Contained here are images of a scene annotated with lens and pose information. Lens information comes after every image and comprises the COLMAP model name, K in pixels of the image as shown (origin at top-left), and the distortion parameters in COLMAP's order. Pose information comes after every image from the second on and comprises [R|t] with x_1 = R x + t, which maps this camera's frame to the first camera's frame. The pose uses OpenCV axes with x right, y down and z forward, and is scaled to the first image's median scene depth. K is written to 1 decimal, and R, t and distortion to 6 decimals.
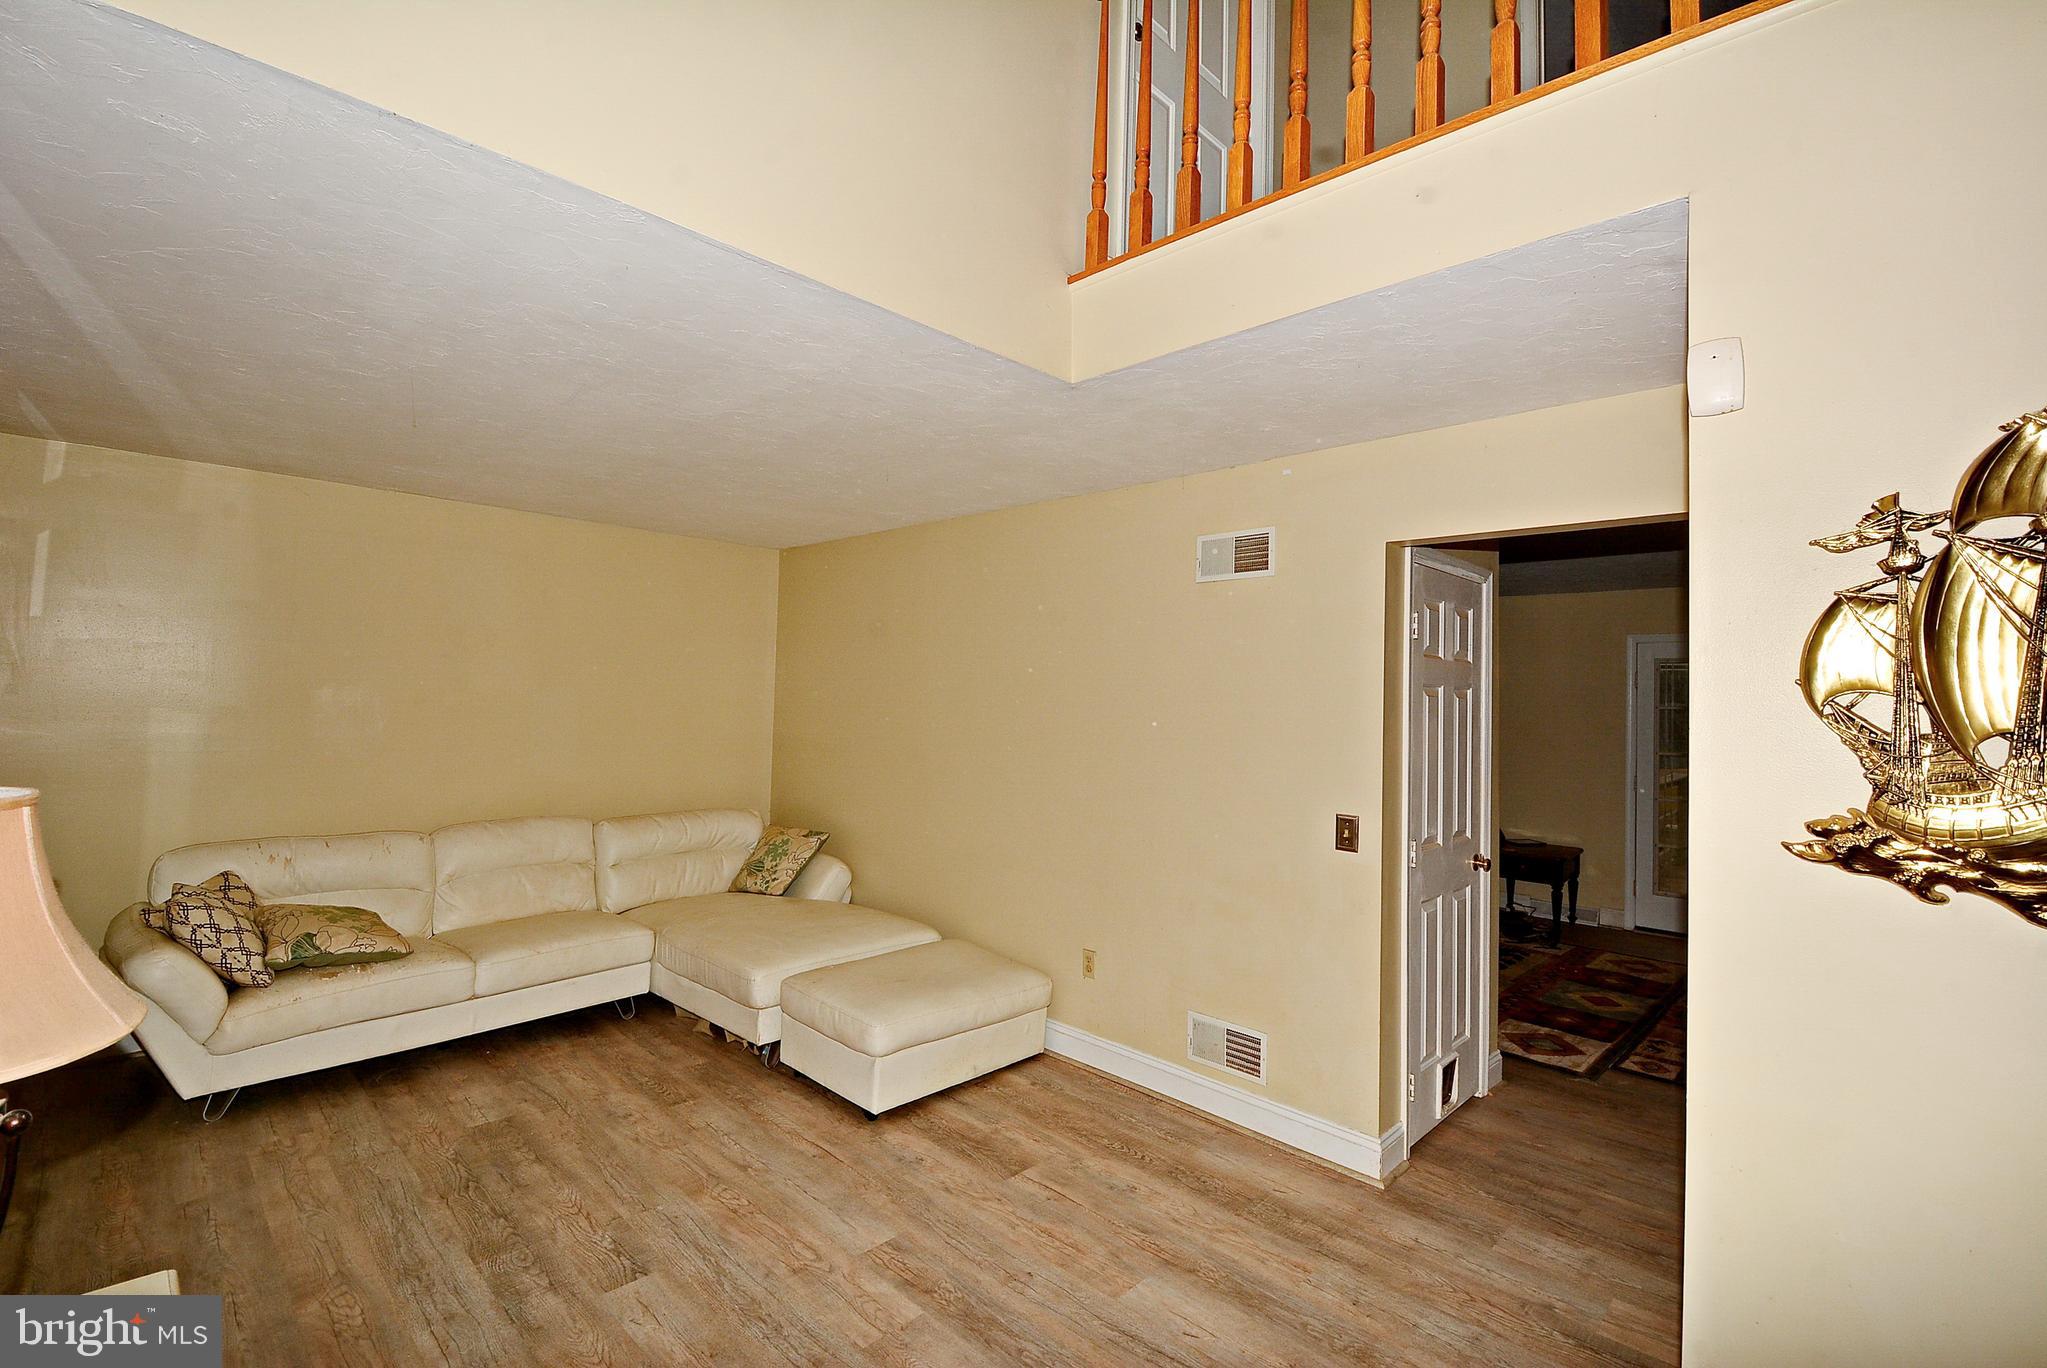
lens RADIAL K [[898.8, 0, 1019.2], [0, 898.8, 681.8], [0, 0, 1]] dist [0.007108, -0.016401]
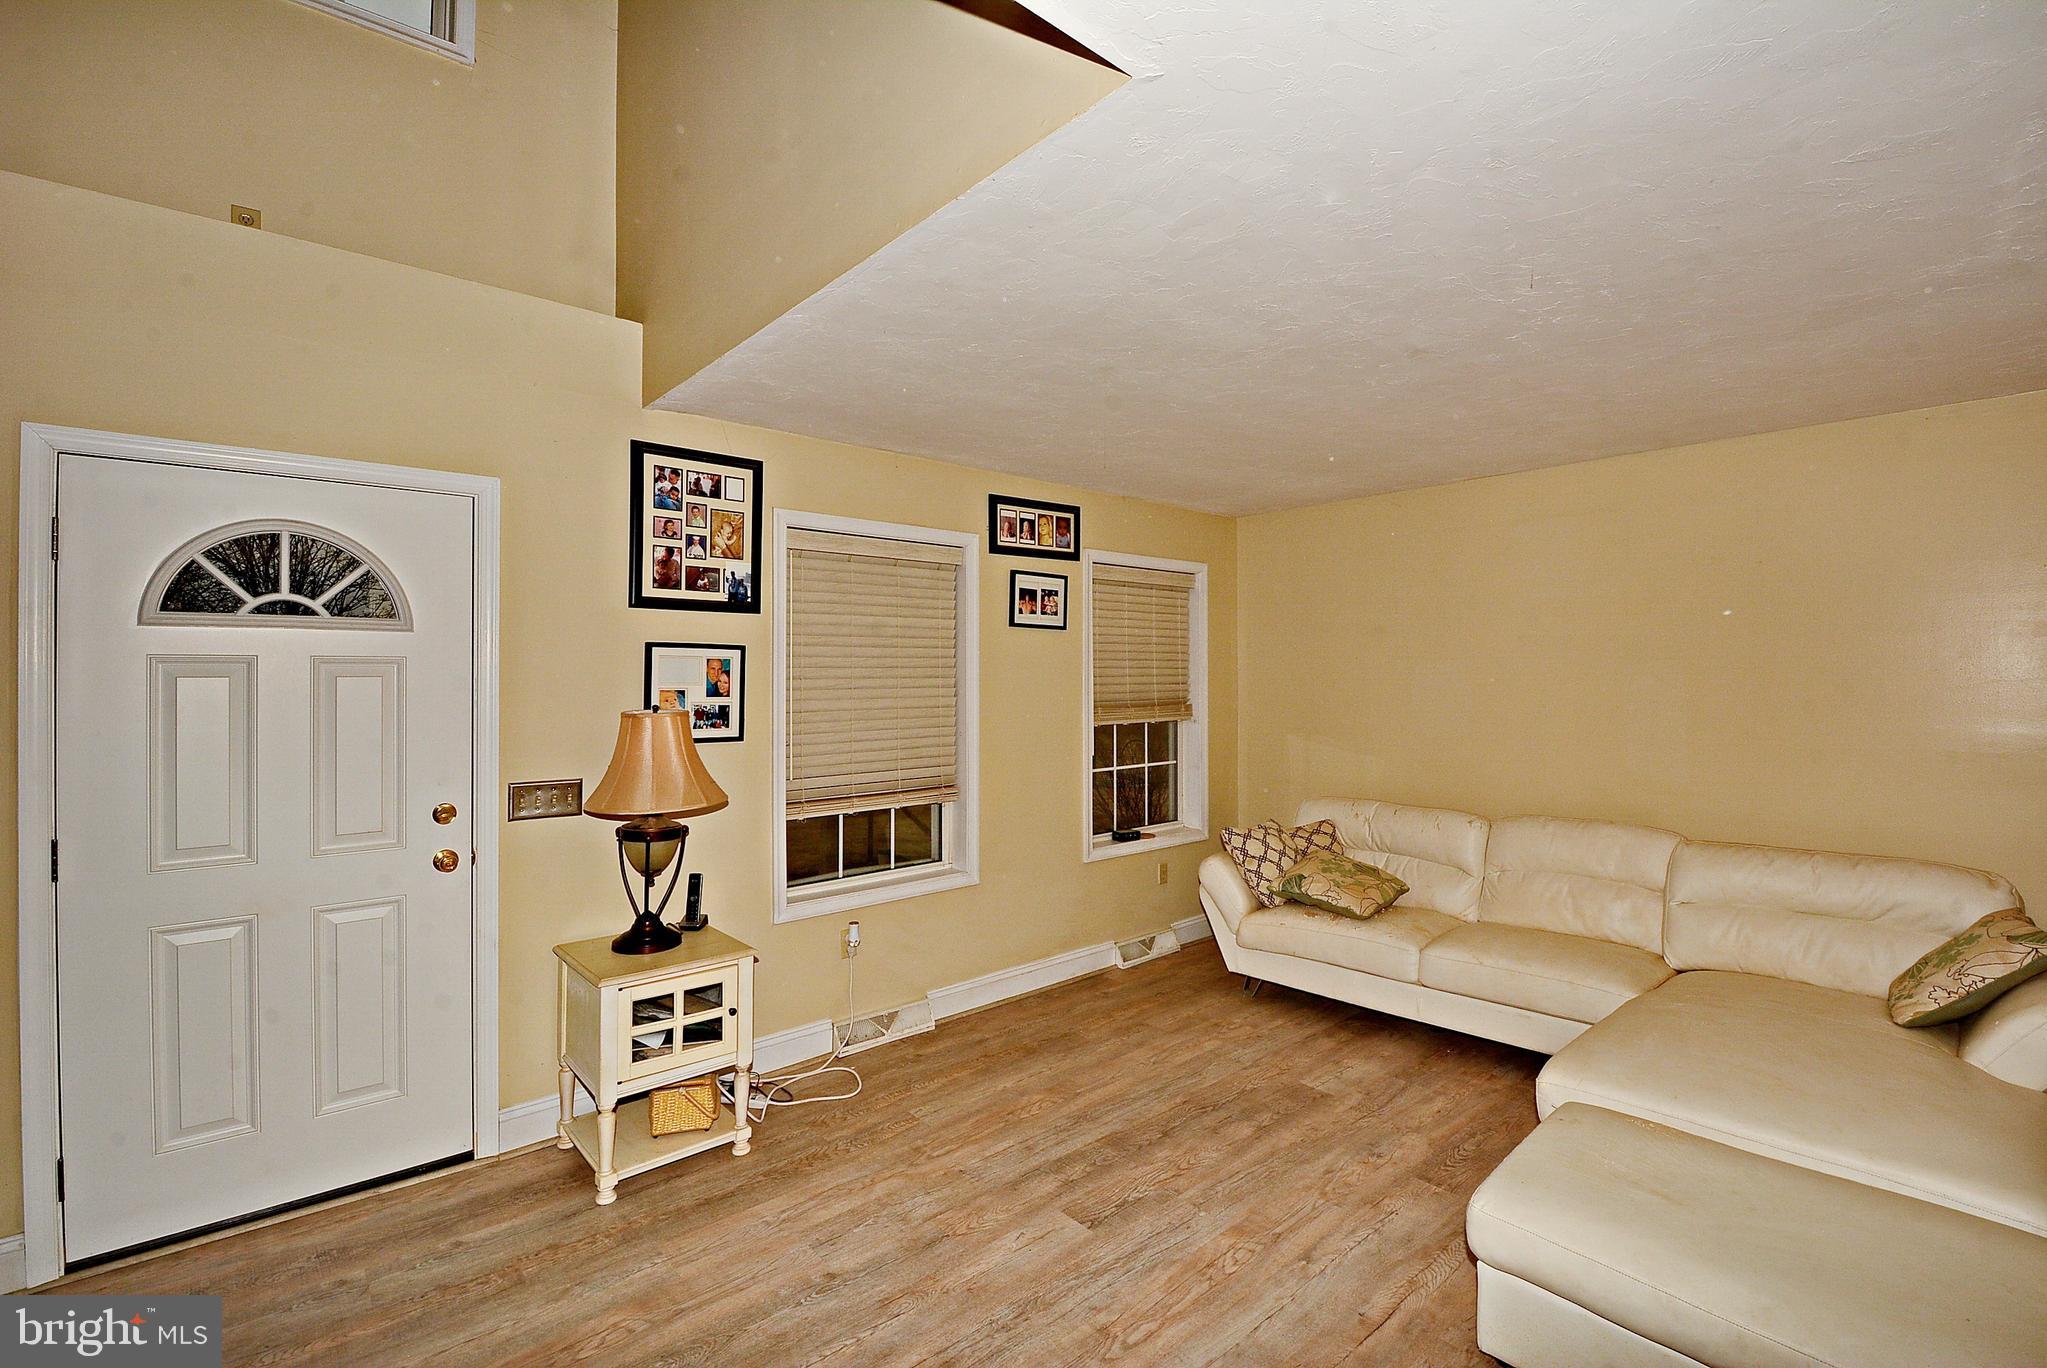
lens RADIAL K [[898.8, 0, 1029.0], [0, 898.8, 677.3], [0, 0, 1]] dist [0.007108, -0.016401]
pose [[-0.061613, -0.021441, -0.997870, 0.504082], [0.021284, 0.999514, -0.022791, 0.037130], [0.997873, -0.022643, -0.061127, 0.795979]]
